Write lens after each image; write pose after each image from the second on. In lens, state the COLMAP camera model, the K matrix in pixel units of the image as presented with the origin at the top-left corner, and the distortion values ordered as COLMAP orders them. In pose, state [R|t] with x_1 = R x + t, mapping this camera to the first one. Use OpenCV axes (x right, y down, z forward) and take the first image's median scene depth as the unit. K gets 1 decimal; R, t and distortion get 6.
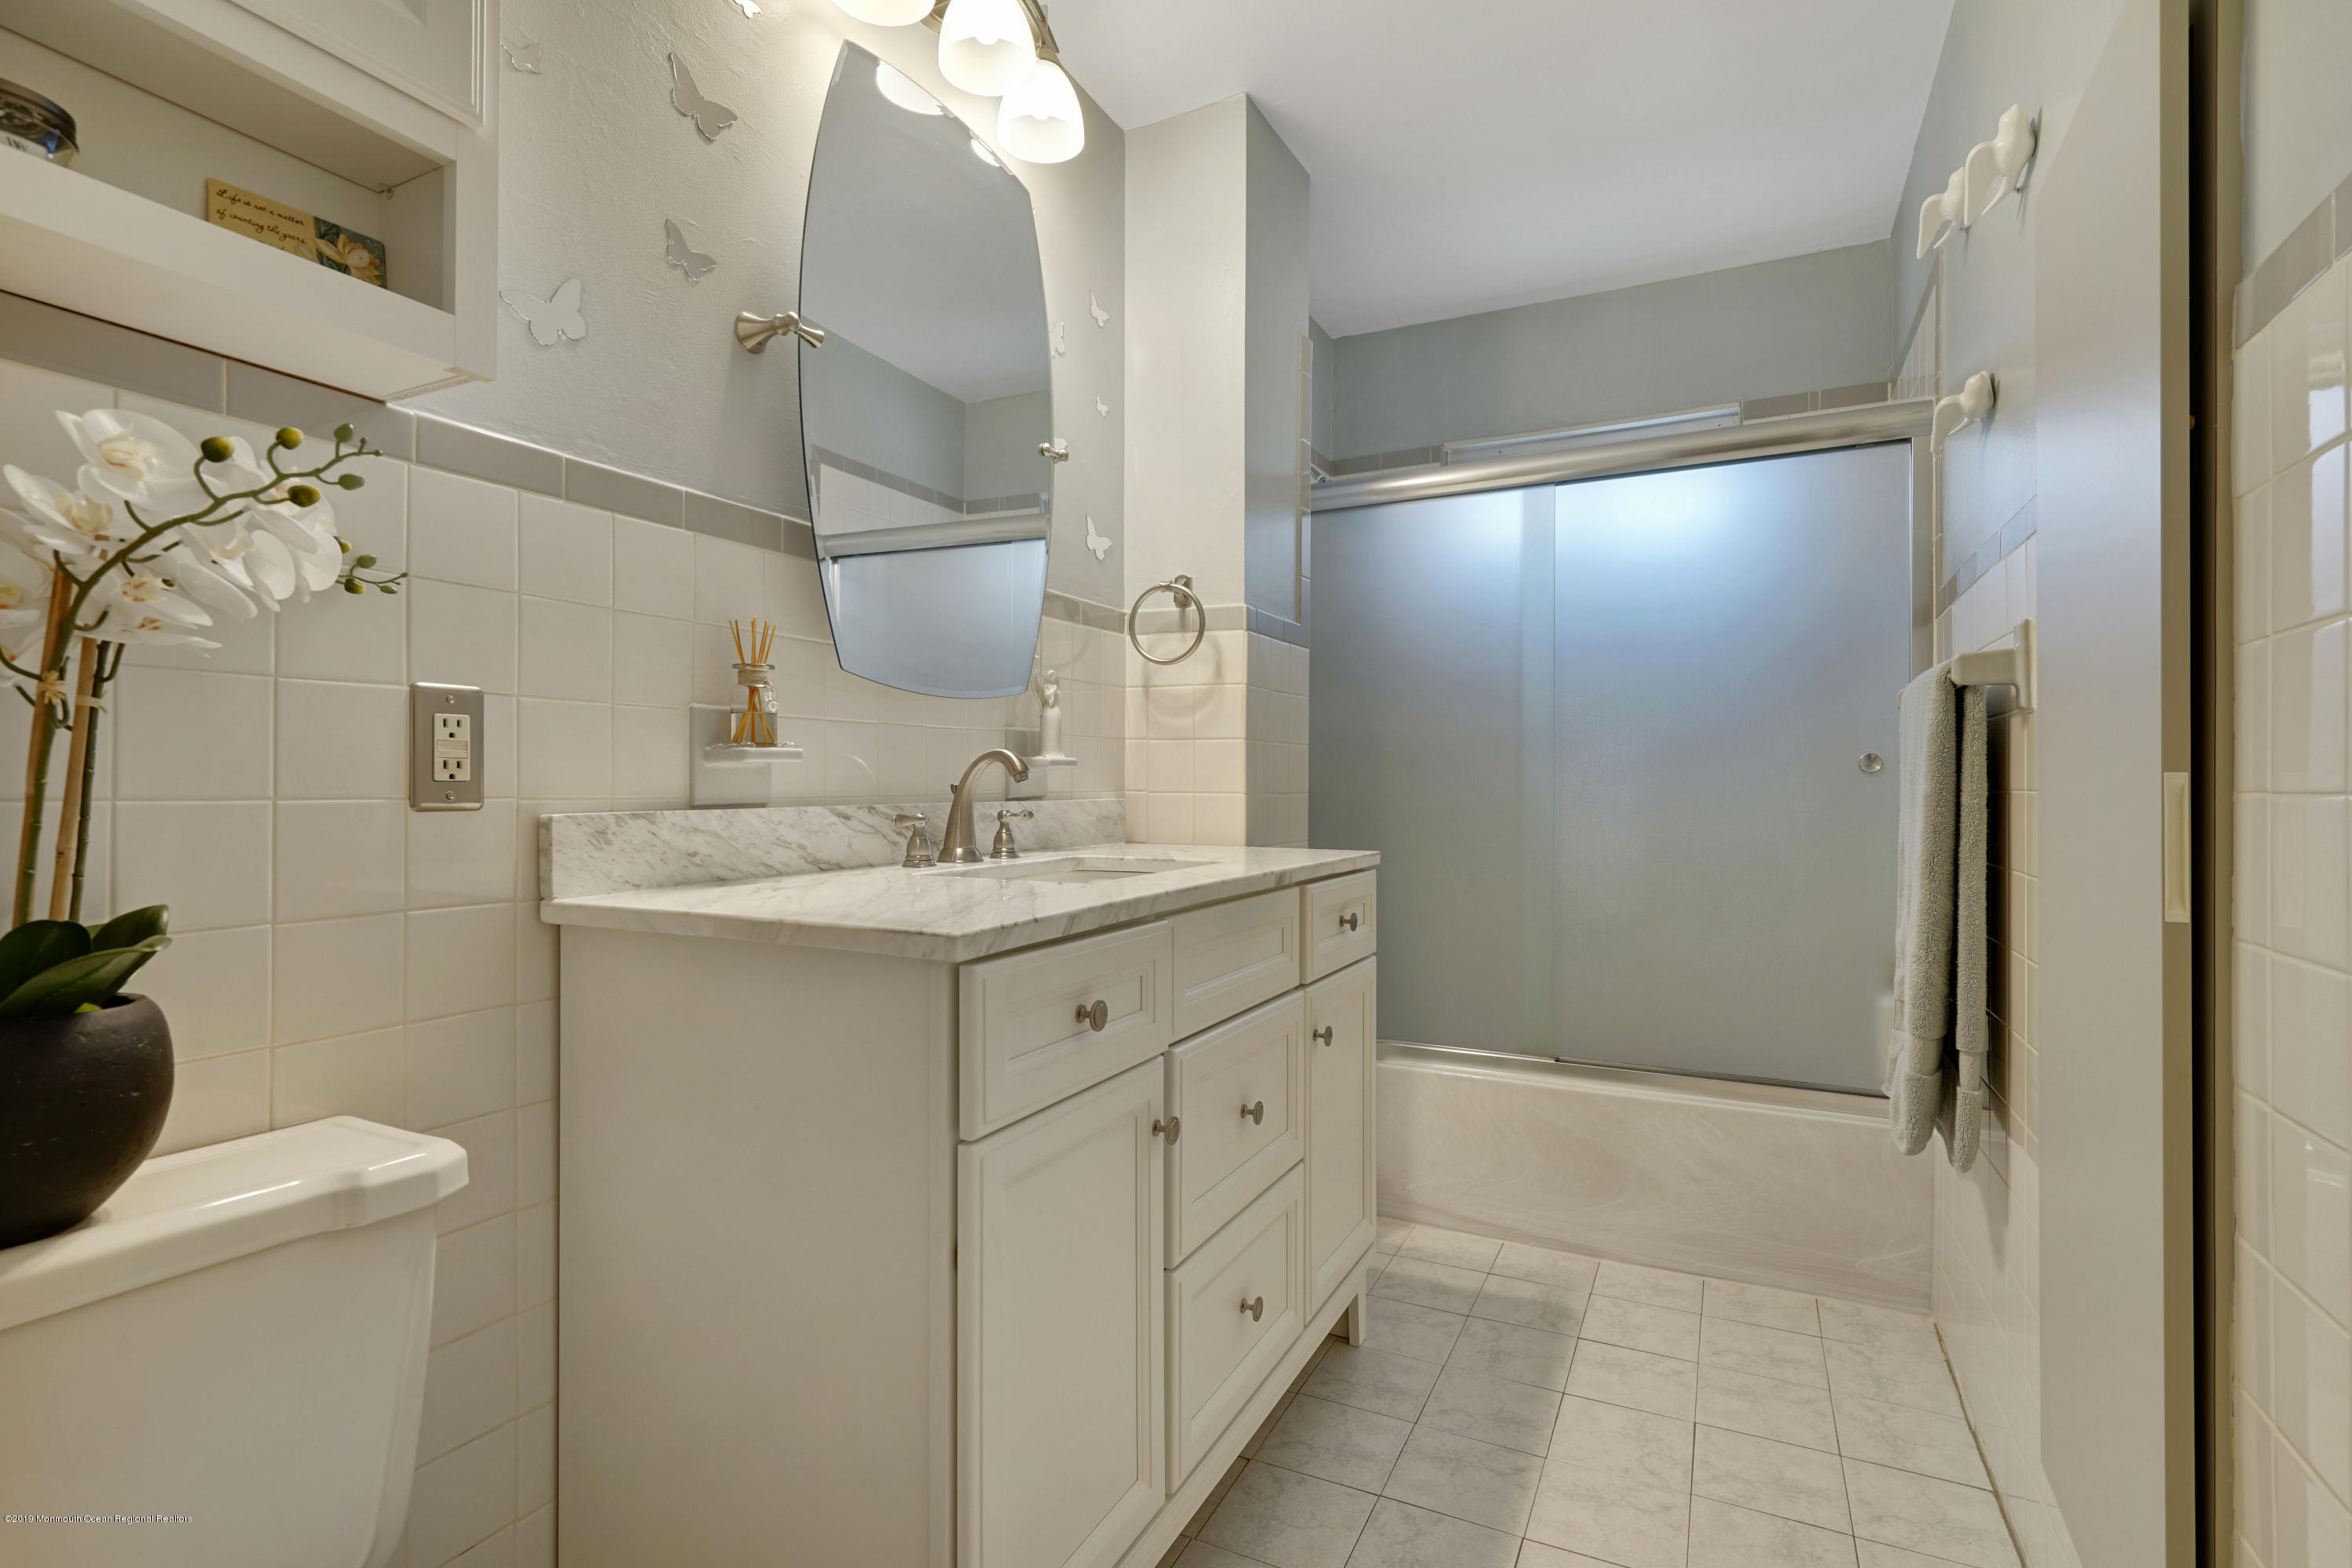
lens RADIAL K [[1201.2, 0, 1159.0], [0, 1201.2, 780.9], [0, 0, 1]] dist [-0.005067, 0.000573]
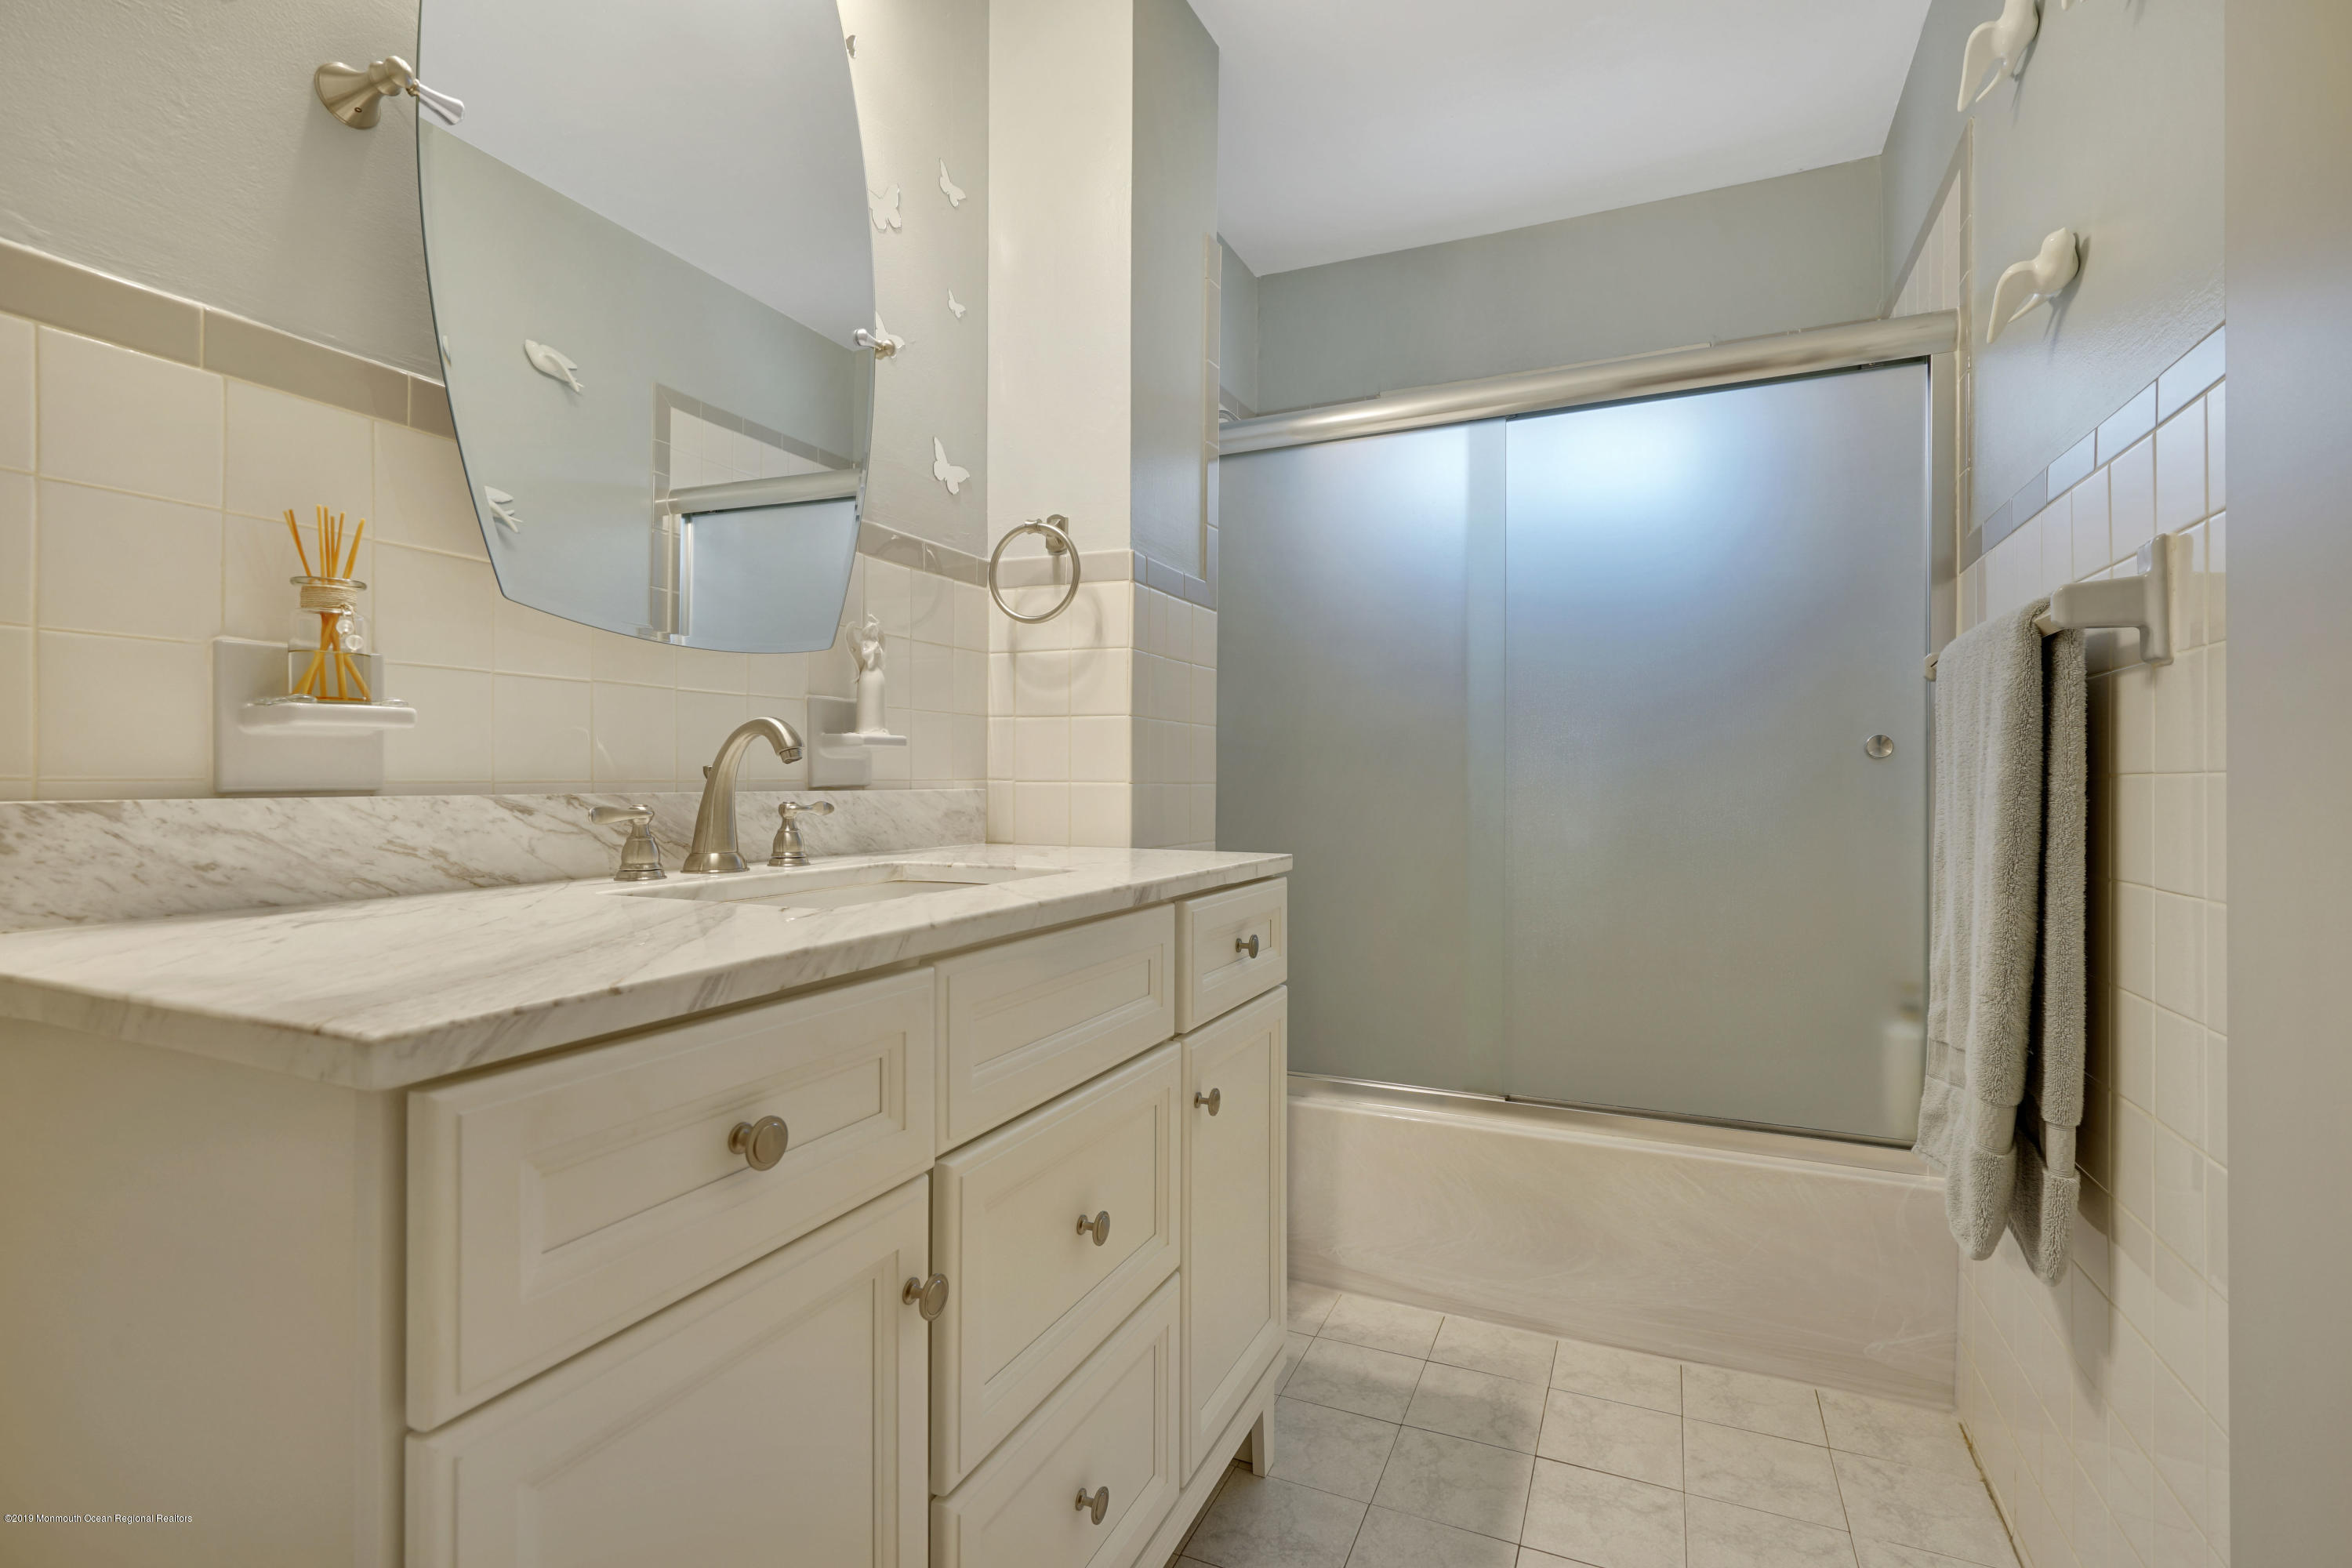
lens RADIAL K [[1069.6, 0, 1189.3], [0, 1069.6, 784.8], [0, 0, 1]] dist [-0.009301, 0.003253]
pose [[0.999036, 0.000674, 0.043895, 0.091416], [-0.000754, 0.999998, 0.001803, 0.012139], [-0.043893, -0.001835, 0.999035, 0.316869]]
